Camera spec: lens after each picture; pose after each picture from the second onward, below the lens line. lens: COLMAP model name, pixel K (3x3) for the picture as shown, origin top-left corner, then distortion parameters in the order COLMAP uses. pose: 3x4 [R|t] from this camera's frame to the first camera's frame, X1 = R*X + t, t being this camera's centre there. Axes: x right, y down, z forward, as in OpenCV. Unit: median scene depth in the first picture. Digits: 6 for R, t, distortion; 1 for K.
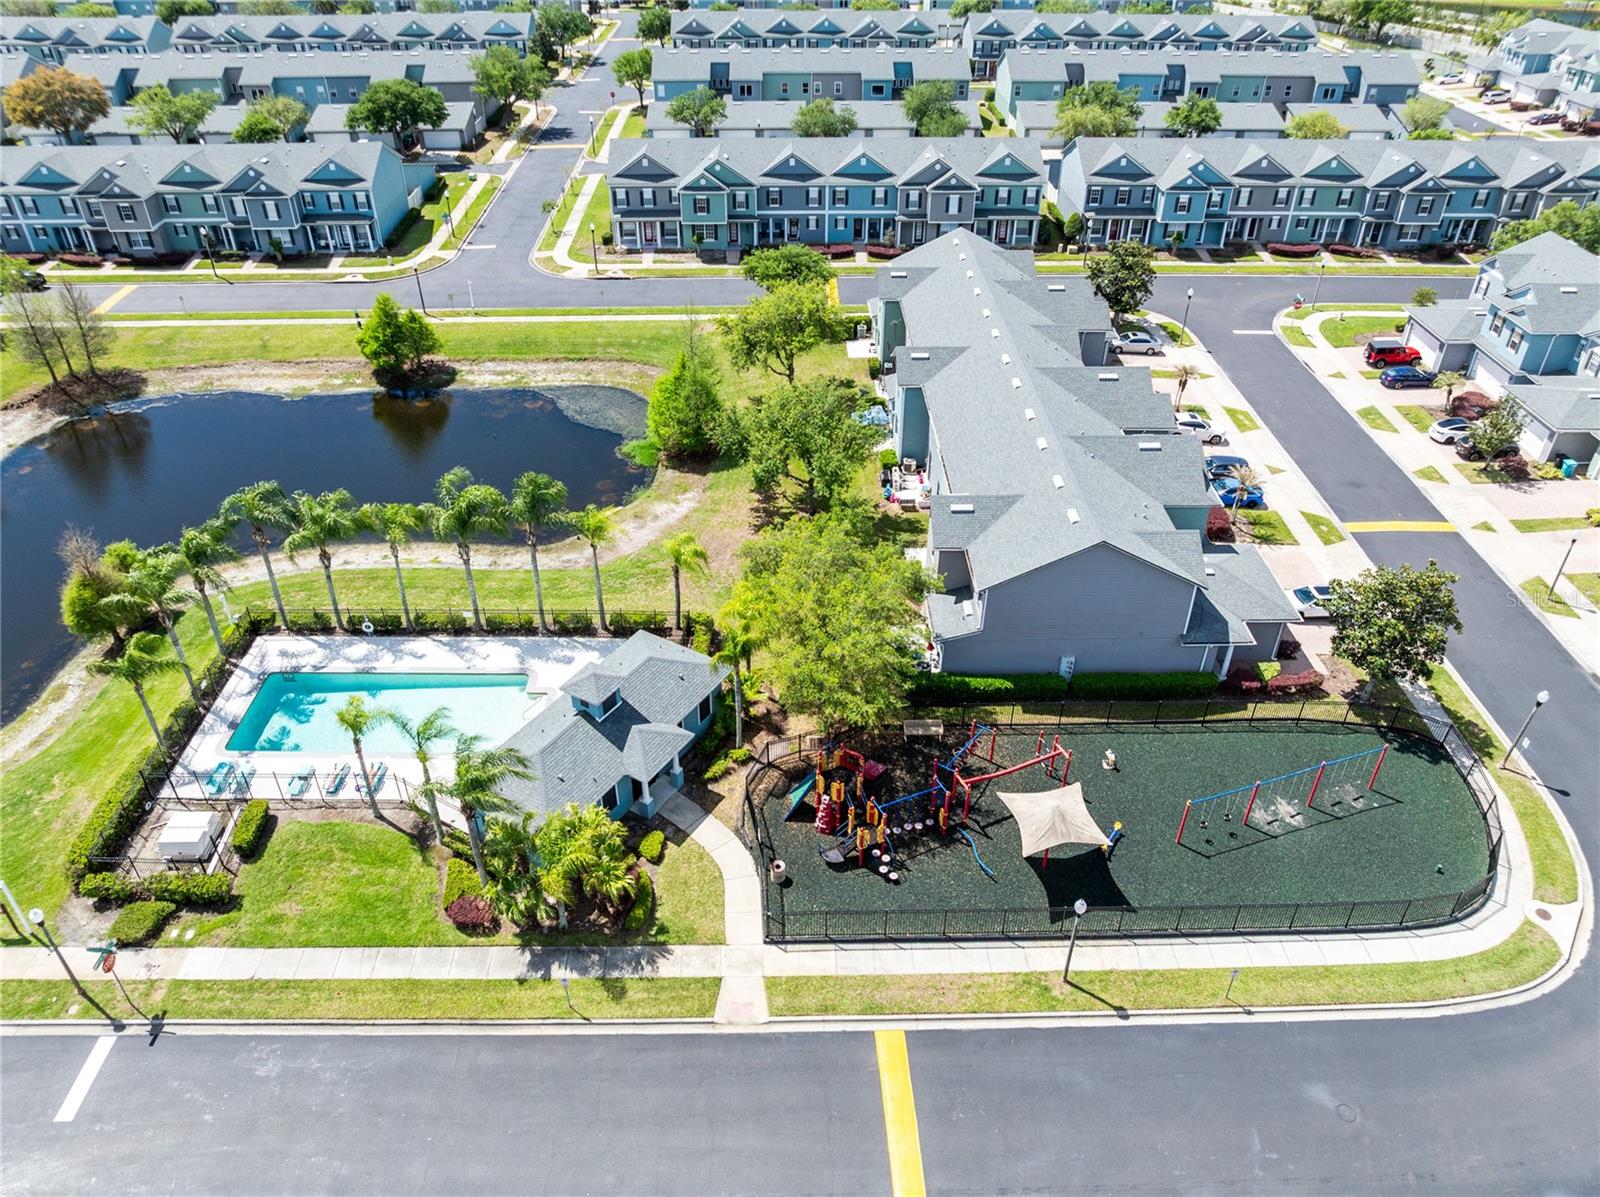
lens RADIAL K [[1149.9, 0, 800.0], [0, 1149.9, 598.5], [0, 0, 1]] dist [-0.049363, 0.033105]
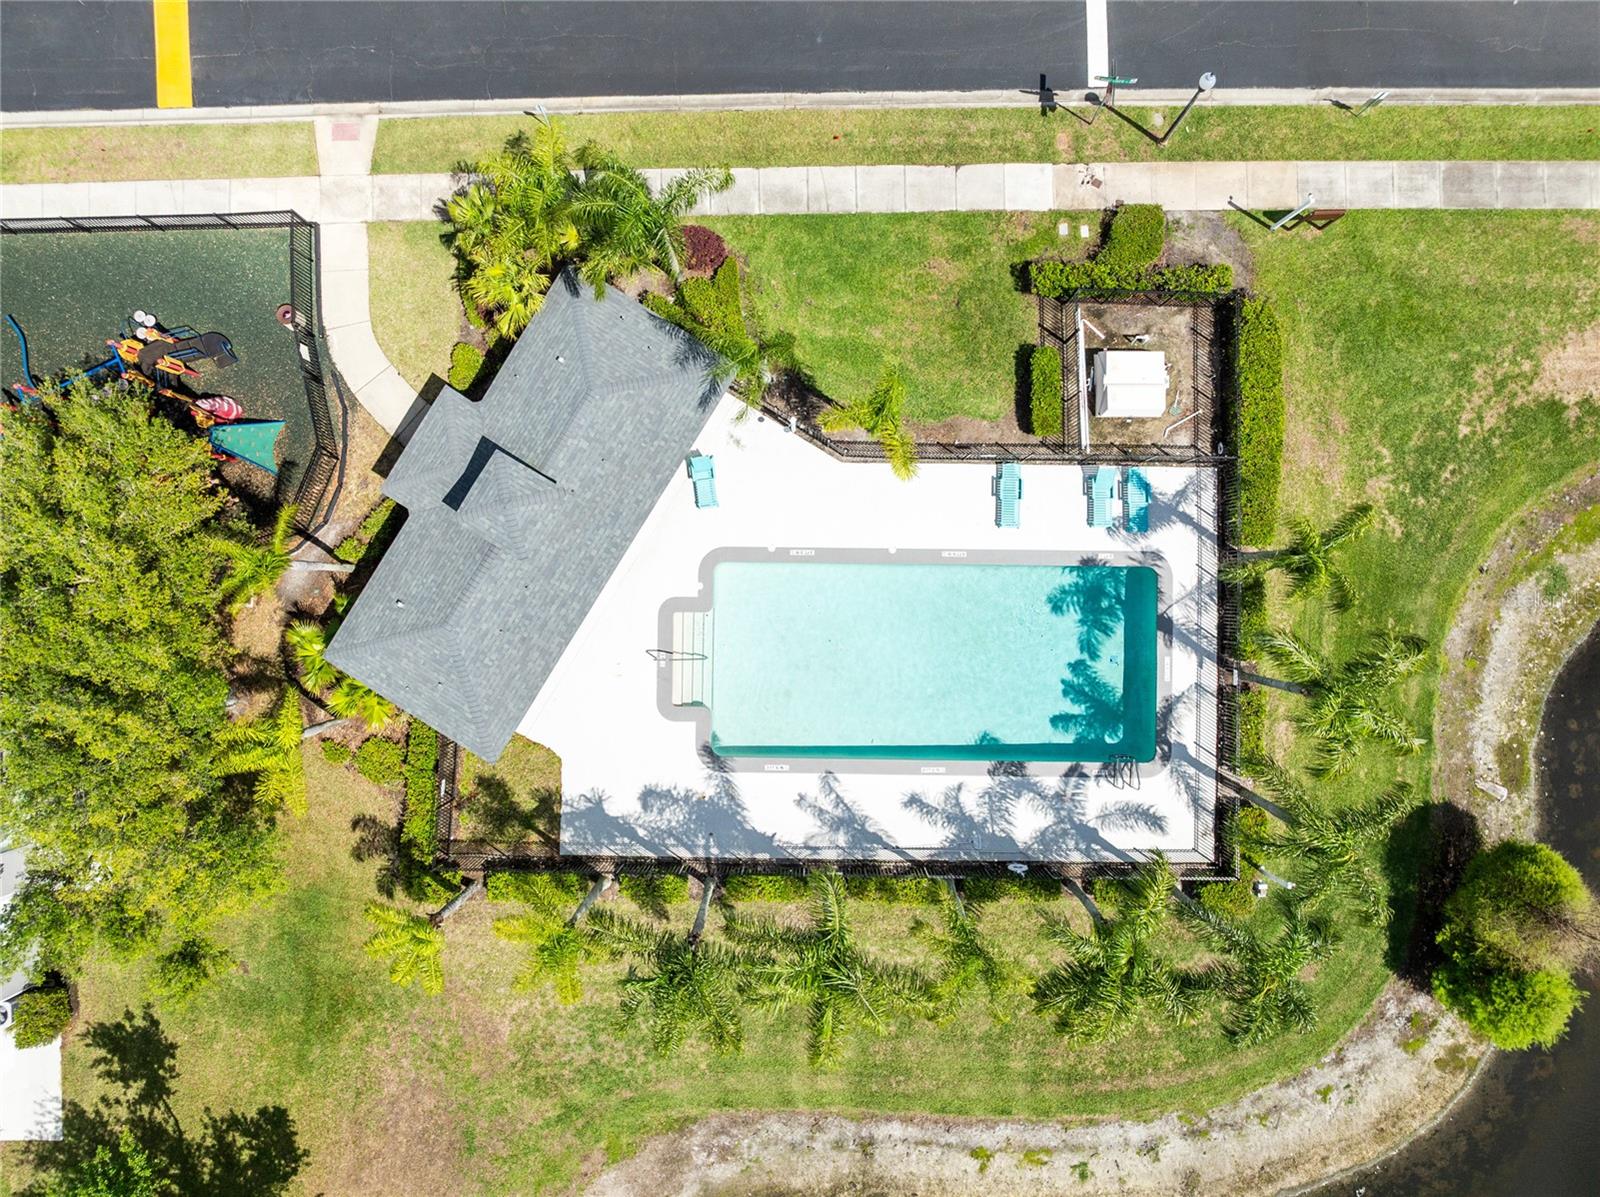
lens RADIAL K [[1149.9, 0, 800.0], [0, 1149.9, 598.5], [0, 0, 1]] dist [-0.049363, 0.033105]
pose [[-0.999964, -0.004388, 0.007224, -0.148501], [0.008433, -0.575346, 0.817867, -0.193841], [0.000567, 0.817899, 0.575362, 0.307860]]
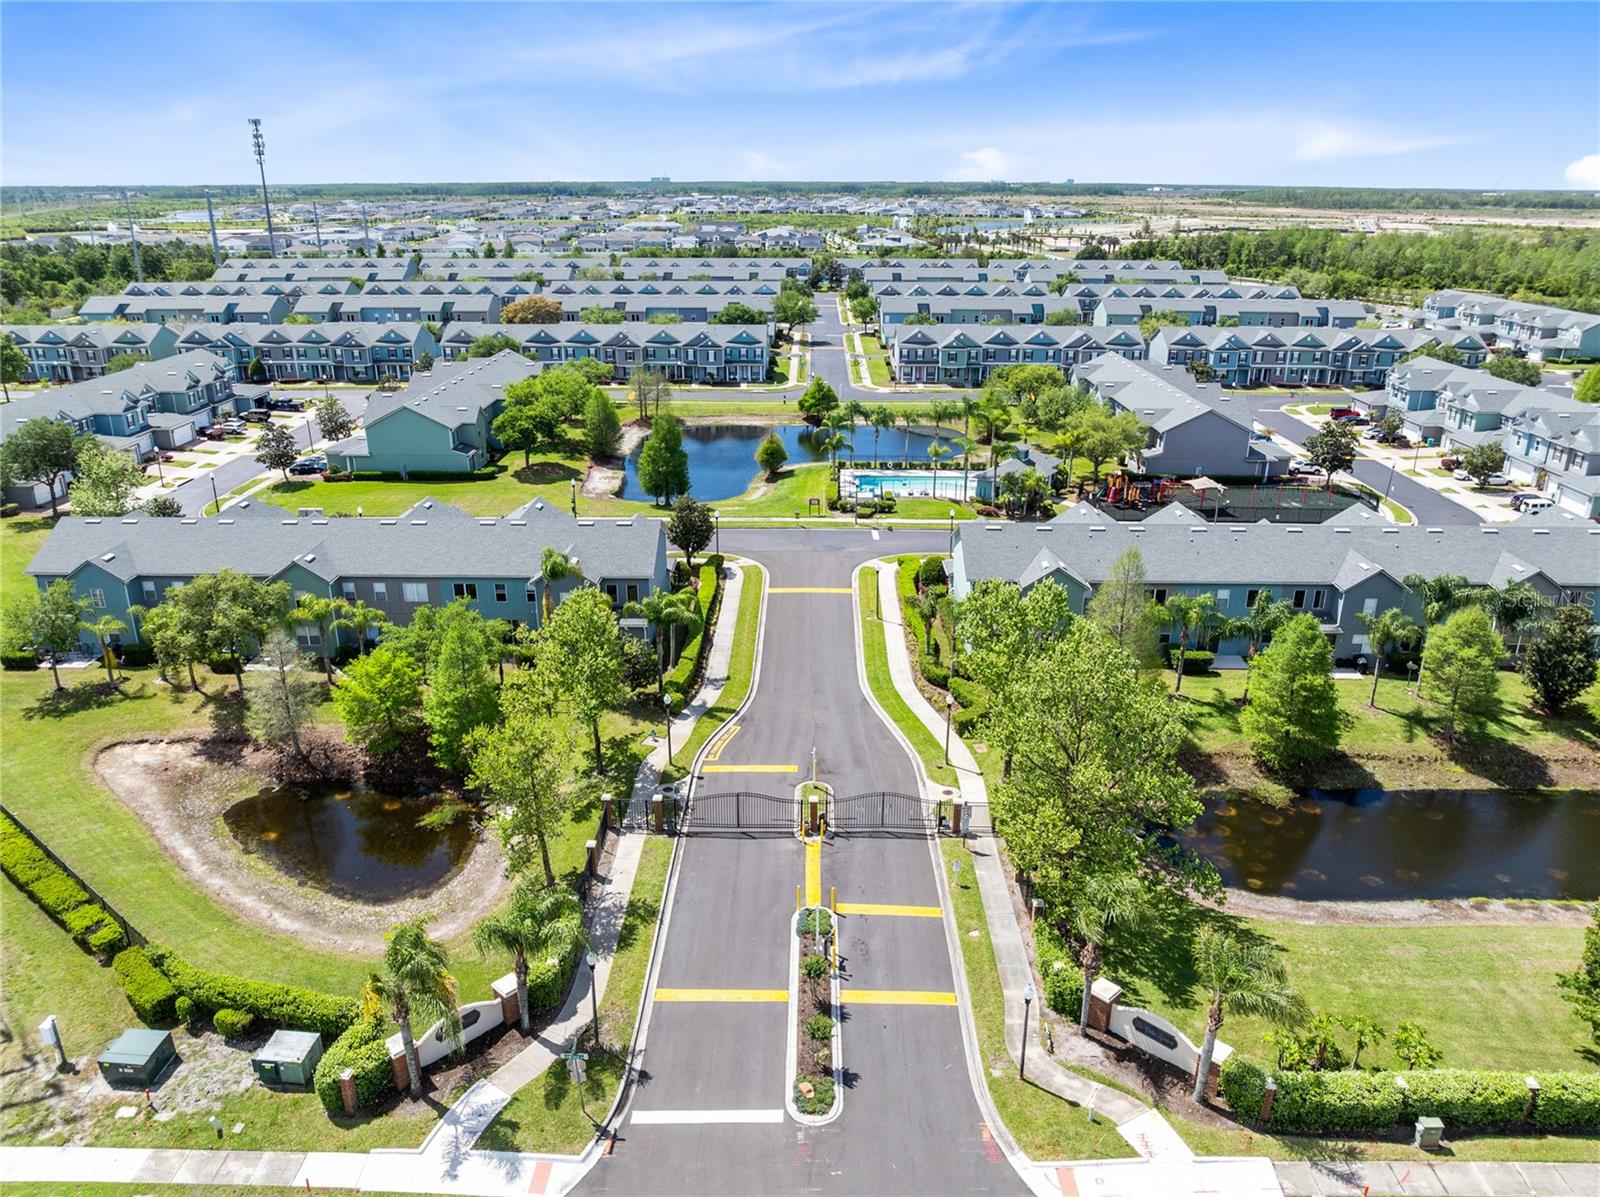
lens RADIAL K [[1149.9, 0, 800.0], [0, 1149.9, 598.5], [0, 0, 1]] dist [-0.049363, 0.033105]
pose [[0.999465, 0.011335, -0.030688, -0.262983], [-0.018733, 0.967337, -0.252801, 0.473506], [0.026820, 0.253241, 0.967031, -0.634281]]
